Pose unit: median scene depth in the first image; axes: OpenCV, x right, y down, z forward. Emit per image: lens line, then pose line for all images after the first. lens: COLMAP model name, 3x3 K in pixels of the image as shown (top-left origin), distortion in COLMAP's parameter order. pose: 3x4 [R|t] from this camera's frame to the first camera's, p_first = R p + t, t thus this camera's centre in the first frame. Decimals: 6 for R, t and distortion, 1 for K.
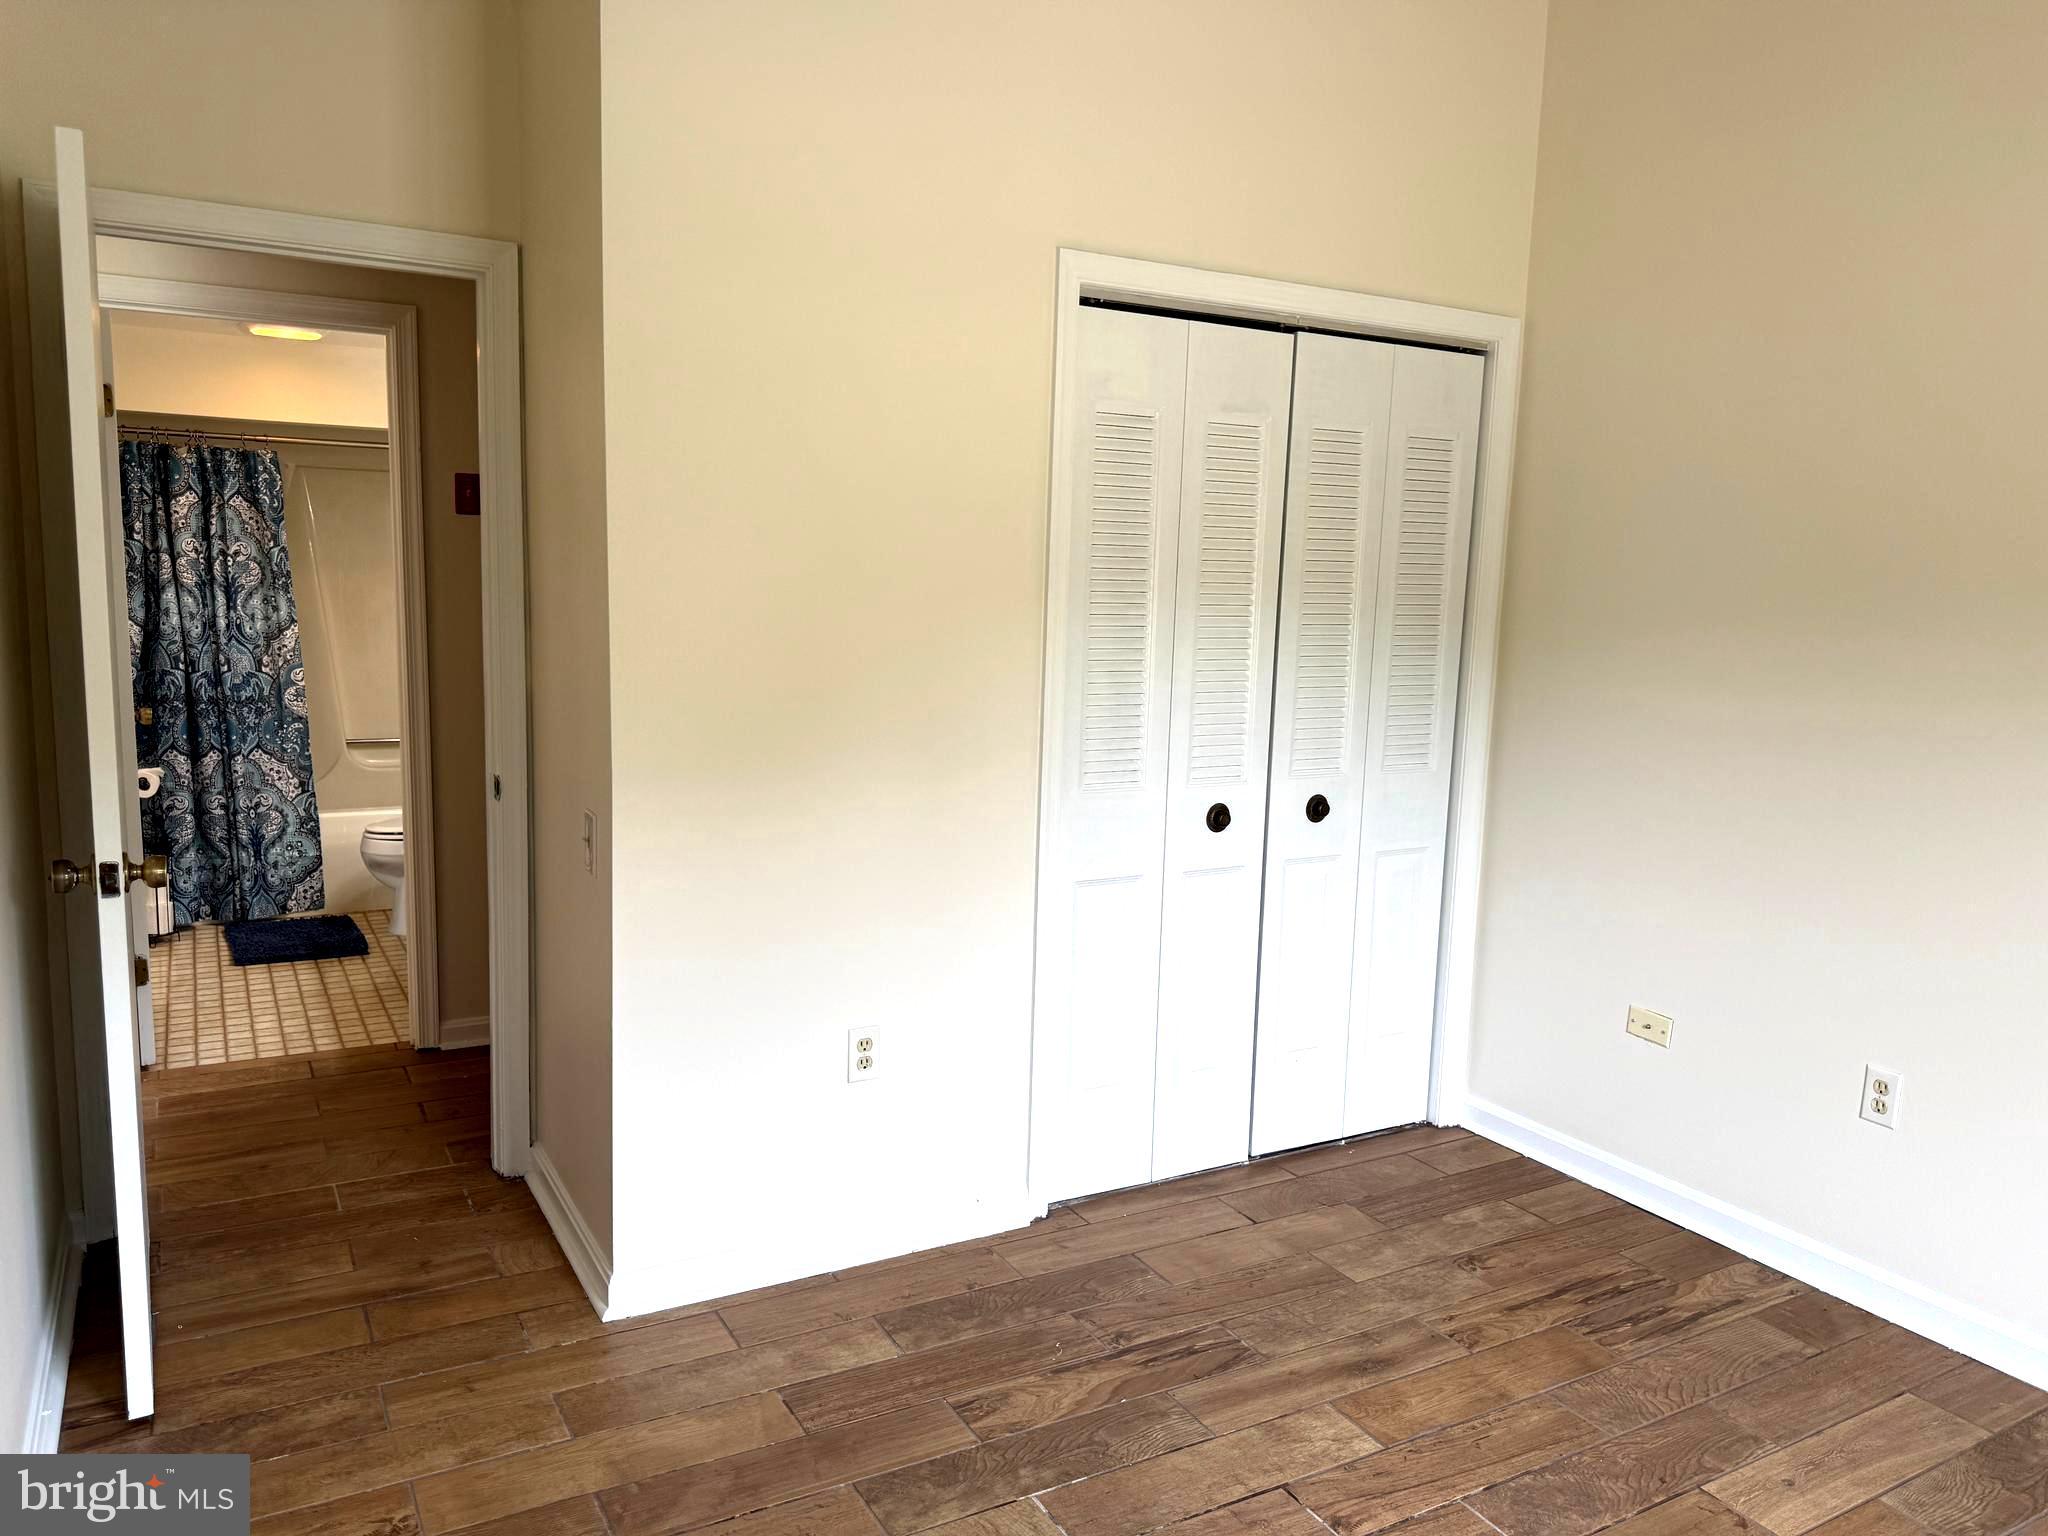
lens RADIAL K [[1457.3, 0, 1011.1], [0, 1457.3, 779.6], [0, 0, 1]] dist [0.036335, -0.044002]
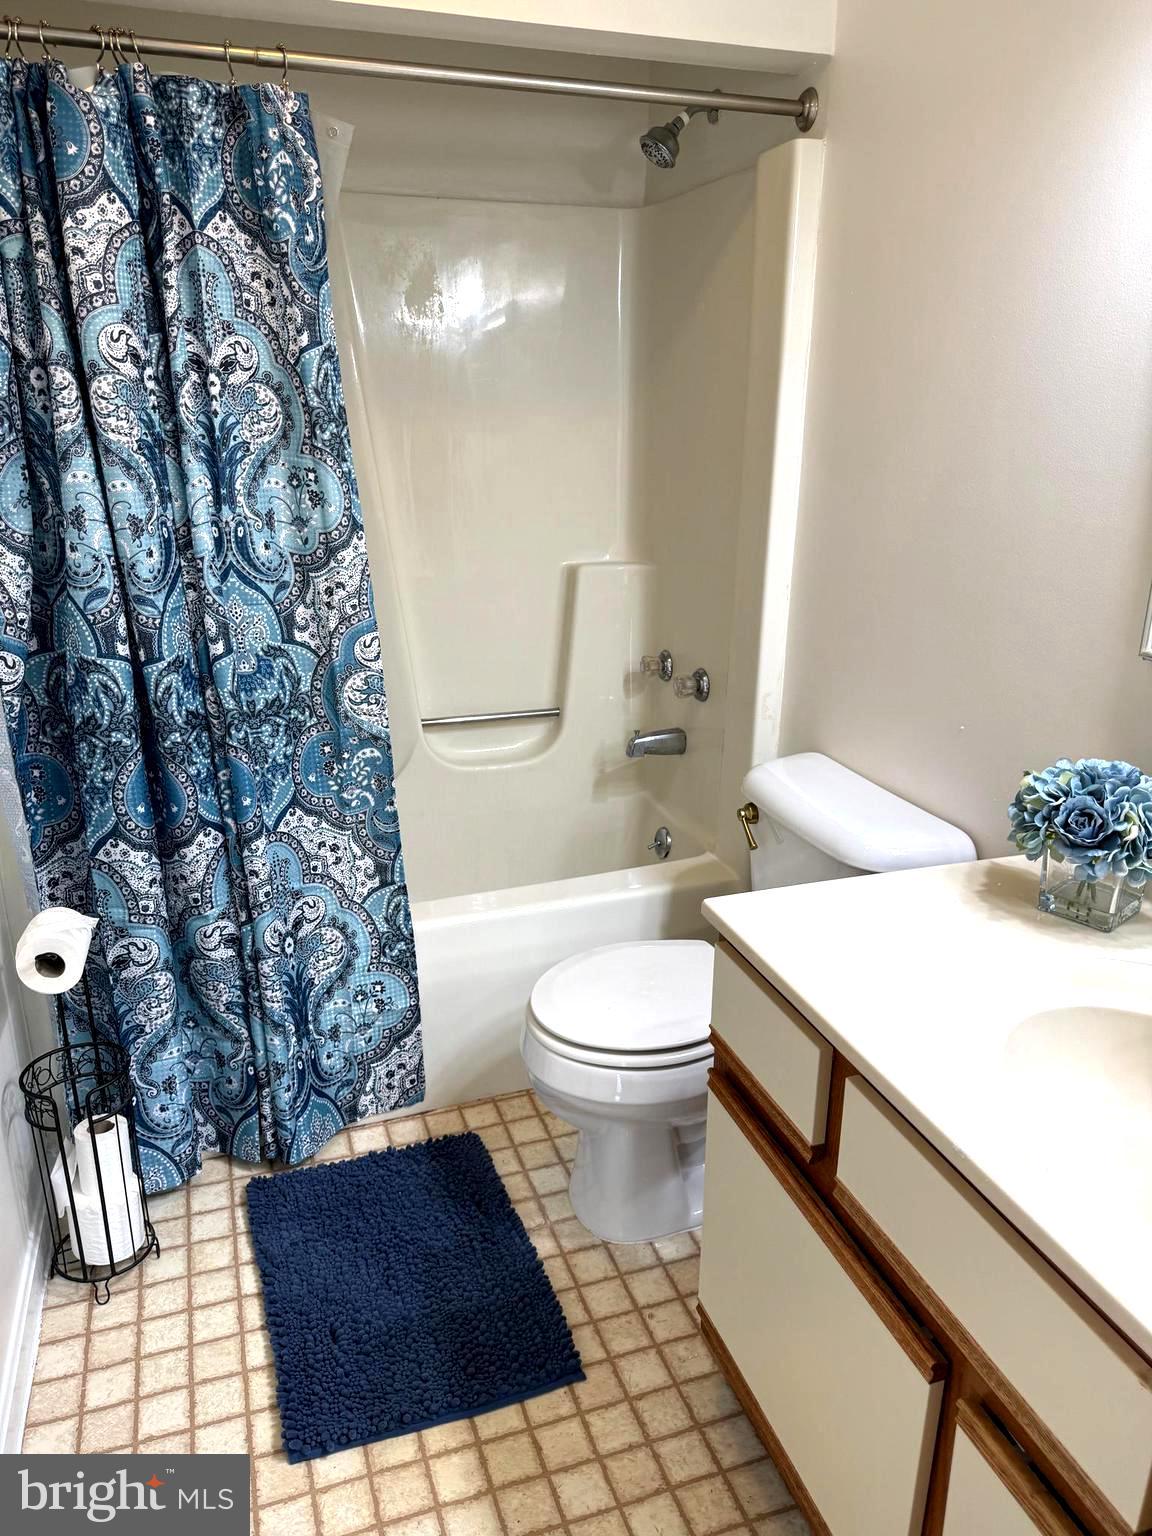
lens RADIAL K [[1093.0, 0, 585.3], [0, 1093.0, 756.9], [0, 0, 1]] dist [0.036335, -0.044002]
pose [[0.985857, 0.032527, -0.164403, -0.375111], [-0.003376, 0.984640, 0.174566, -0.100018], [0.167556, -0.171542, 0.970823, 0.698792]]
